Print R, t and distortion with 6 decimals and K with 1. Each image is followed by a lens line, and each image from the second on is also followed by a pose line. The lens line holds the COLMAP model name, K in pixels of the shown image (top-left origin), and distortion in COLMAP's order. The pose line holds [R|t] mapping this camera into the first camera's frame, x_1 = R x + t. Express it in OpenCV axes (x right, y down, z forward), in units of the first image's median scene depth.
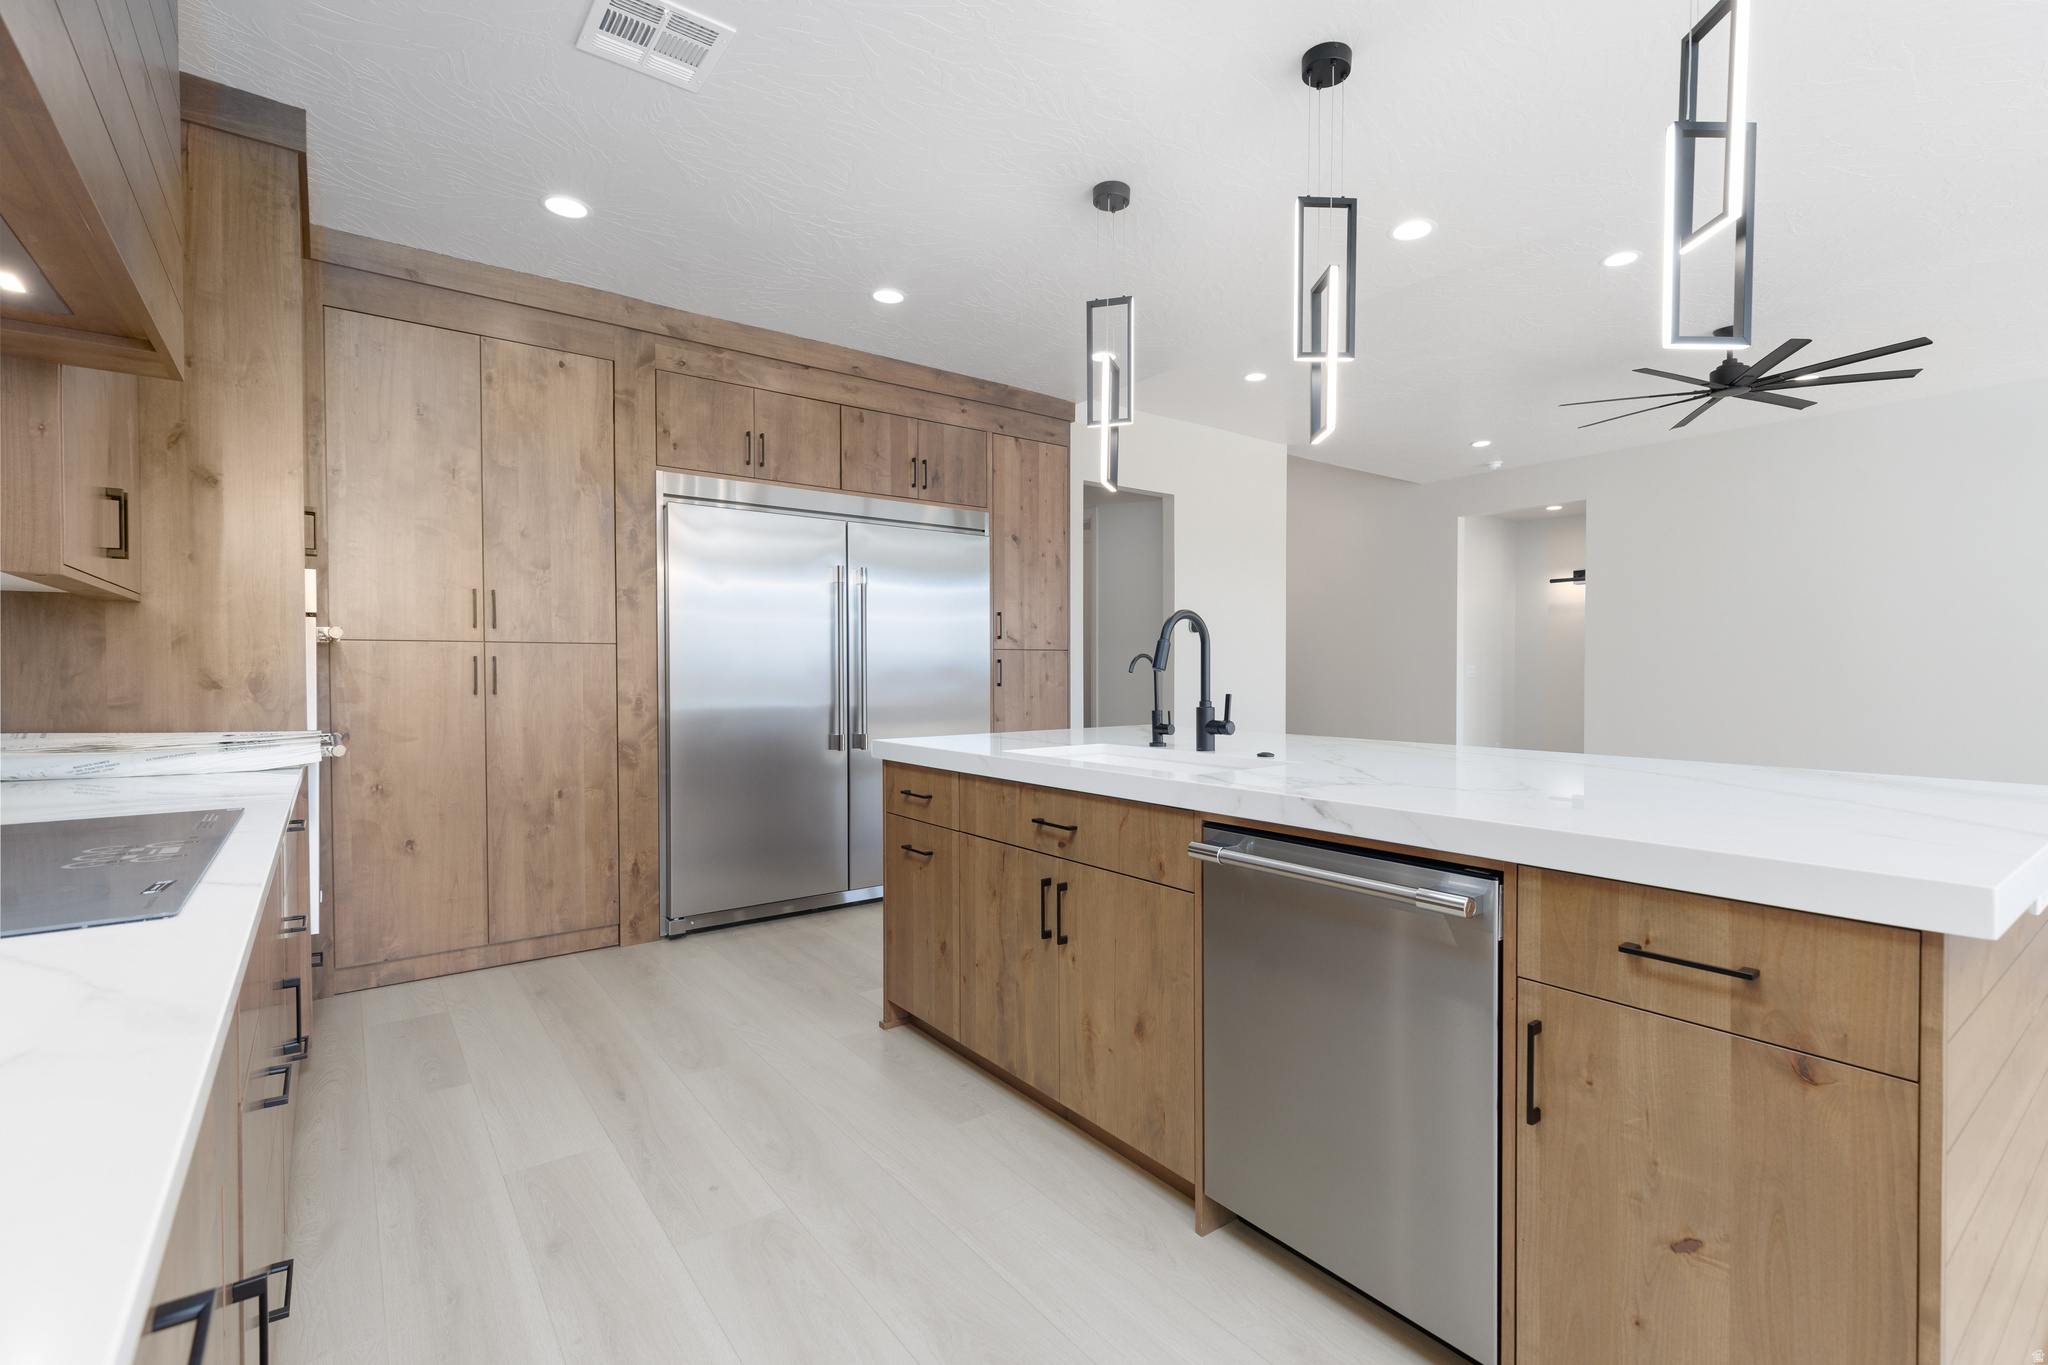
lens RADIAL K [[929.9, 0, 1027.8], [0, 929.9, 689.4], [0, 0, 1]] dist [0.001688, 0.000030]
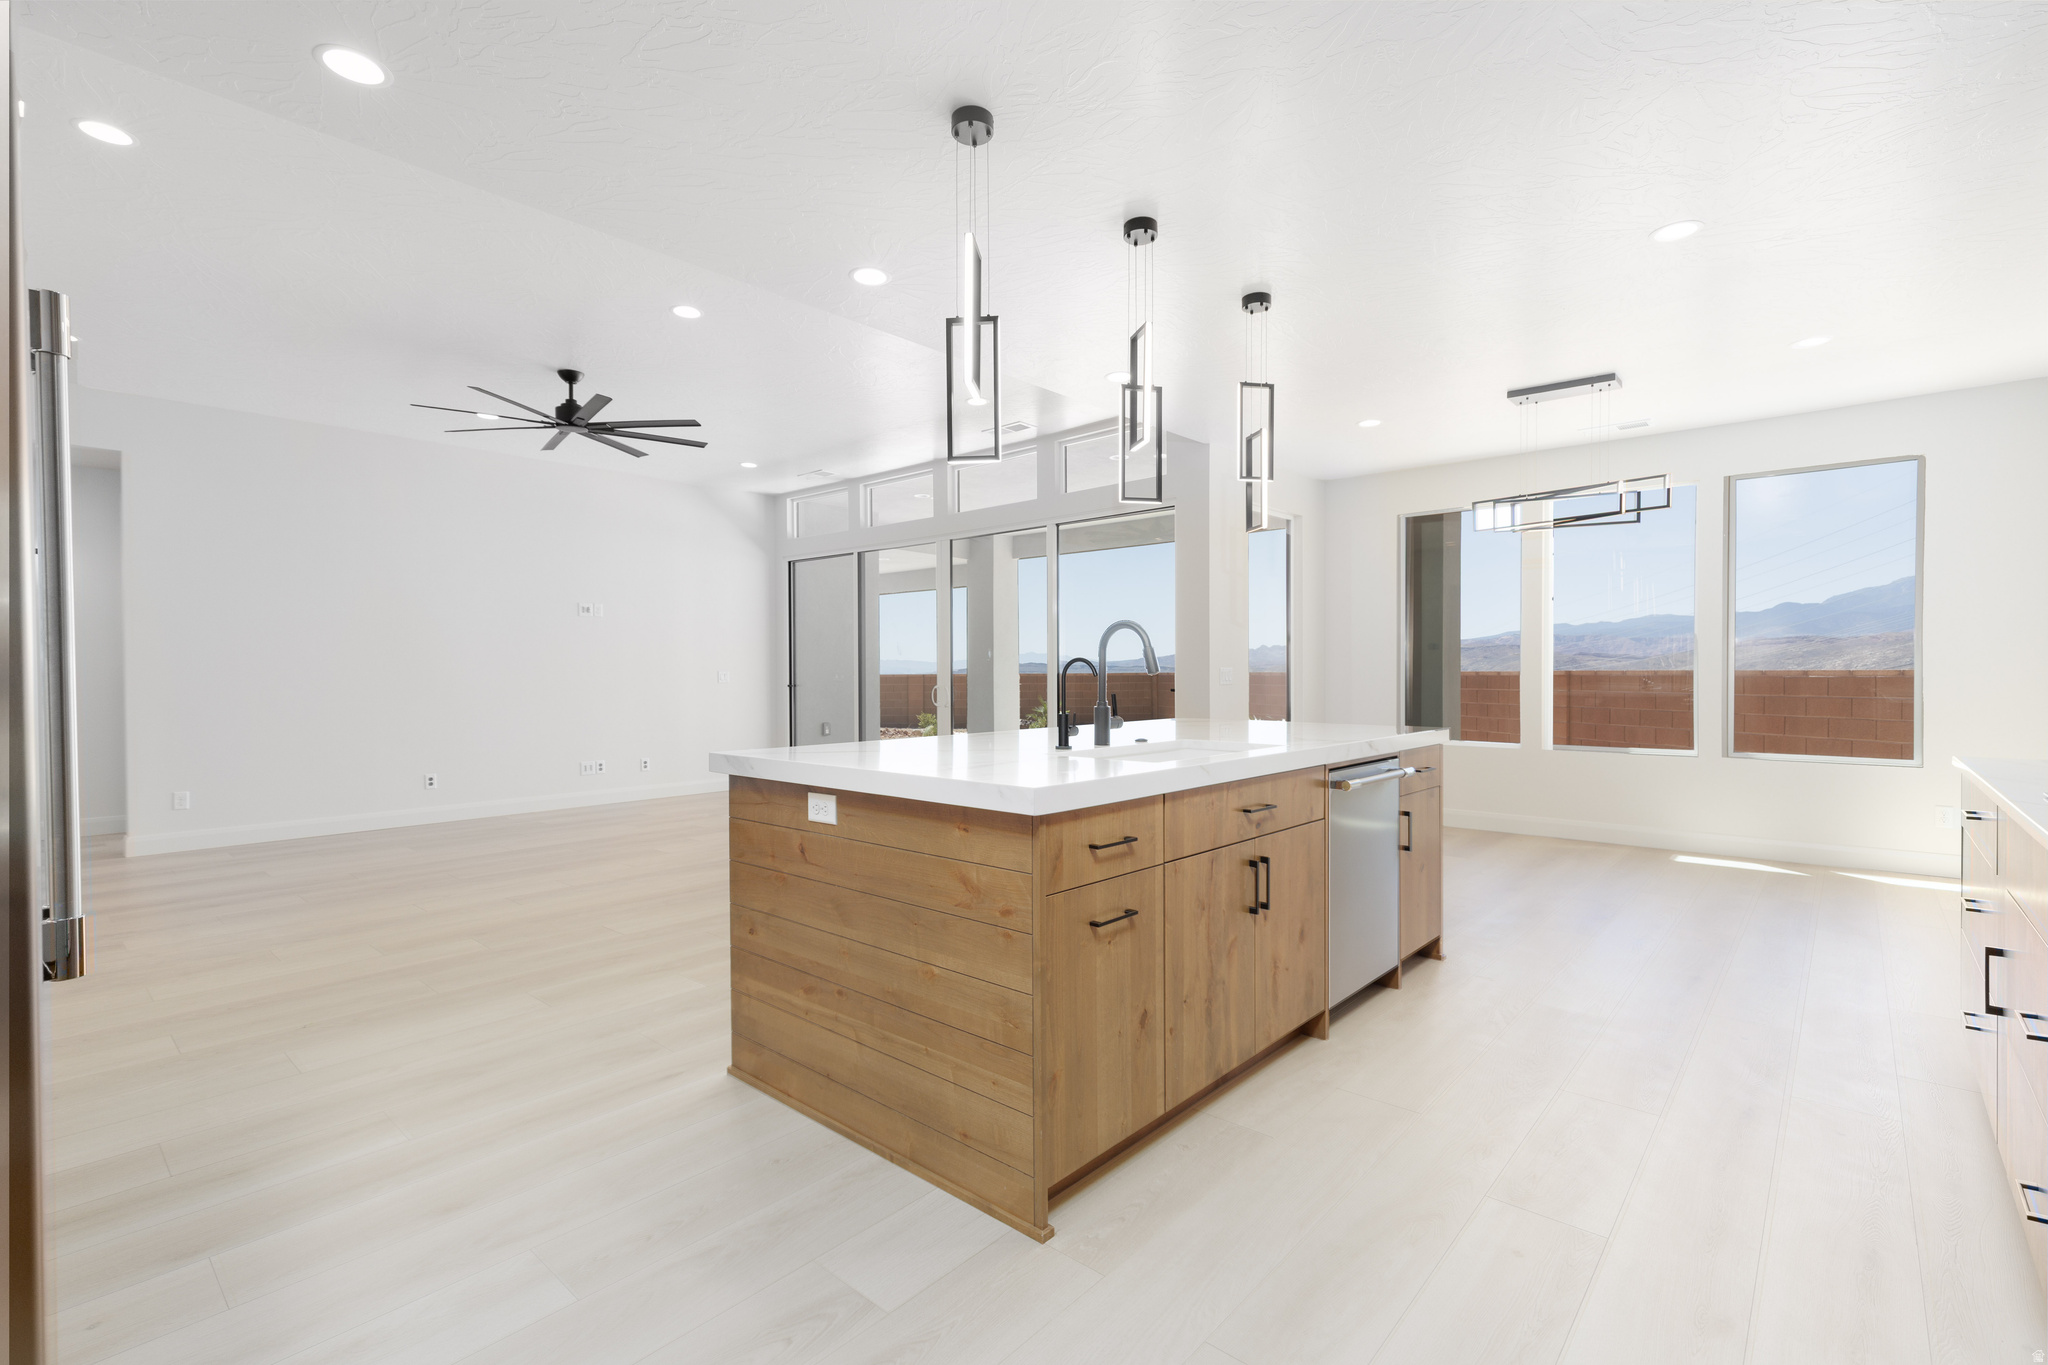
lens RADIAL K [[929.9, 0, 1027.3], [0, 929.9, 674.2], [0, 0, 1]] dist [0.001688, 0.000030]
pose [[-0.214211, -0.006082, 0.976768, -0.864564], [0.016861, 0.999809, 0.009923, -0.031066], [-0.976642, 0.018595, -0.214067, 1.283225]]
